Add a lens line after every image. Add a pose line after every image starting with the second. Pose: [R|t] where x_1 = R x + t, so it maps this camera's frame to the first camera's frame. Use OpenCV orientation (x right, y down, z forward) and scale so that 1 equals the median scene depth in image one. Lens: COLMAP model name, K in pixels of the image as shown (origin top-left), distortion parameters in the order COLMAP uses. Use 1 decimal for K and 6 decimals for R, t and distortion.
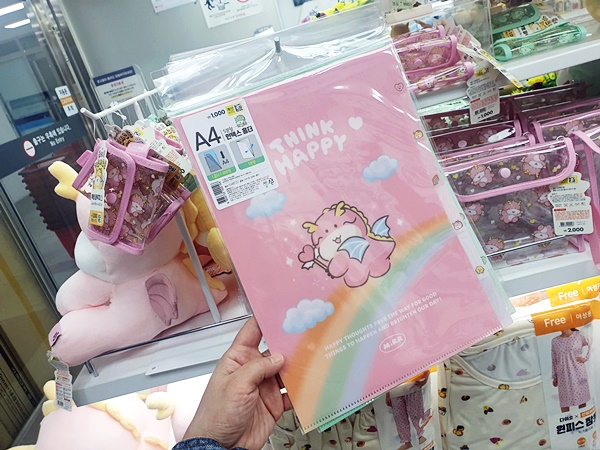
lens RADIAL K [[472.0, 0, 299.0], [0, 472.0, 208.8], [0, 0, 1]] dist [0.016287, 0.006168]
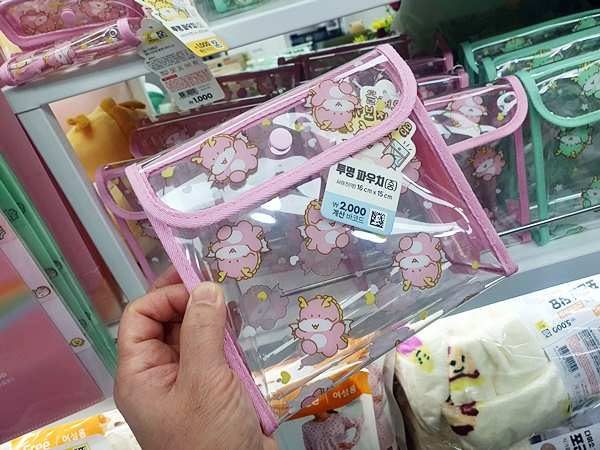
lens RADIAL K [[472.0, 0, 299.0], [0, 472.0, 208.8], [0, 0, 1]] dist [0.016287, 0.006168]
pose [[0.997423, -0.022417, 0.068150, 0.500572], [0.011855, 0.988370, 0.151605, -0.155826], [-0.070756, -0.150407, 0.986089, 0.361677]]
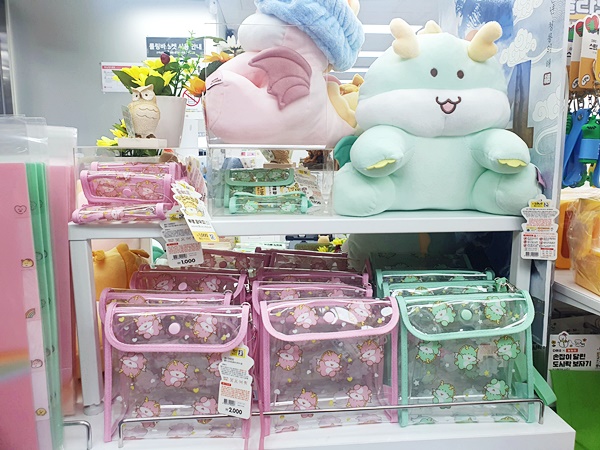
lens RADIAL K [[472.0, 0, 299.0], [0, 472.0, 208.8], [0, 0, 1]] dist [0.016287, 0.006168]
pose [[0.966298, 0.249957, 0.061567, 0.540986], [-0.228919, 0.943745, -0.238625, -0.127915], [-0.117750, 0.216489, 0.969158, 0.038798]]
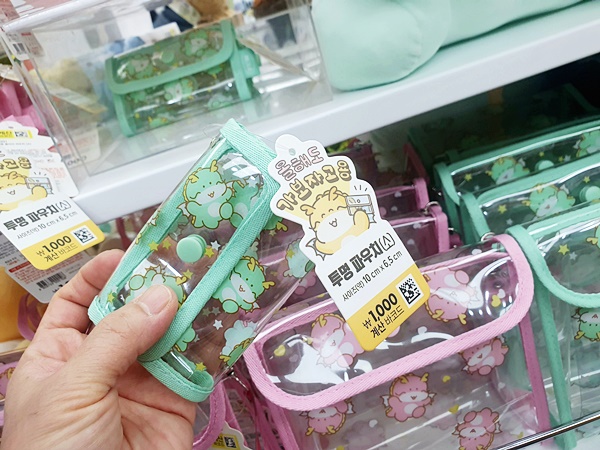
lens RADIAL K [[472.0, 0, 299.0], [0, 472.0, 208.8], [0, 0, 1]] dist [0.016287, 0.006168]
pose [[0.994378, -0.064716, 0.083811, 0.598337], [0.059033, 0.995897, 0.068594, -0.302433], [-0.087906, -0.063261, 0.994118, 0.562579]]
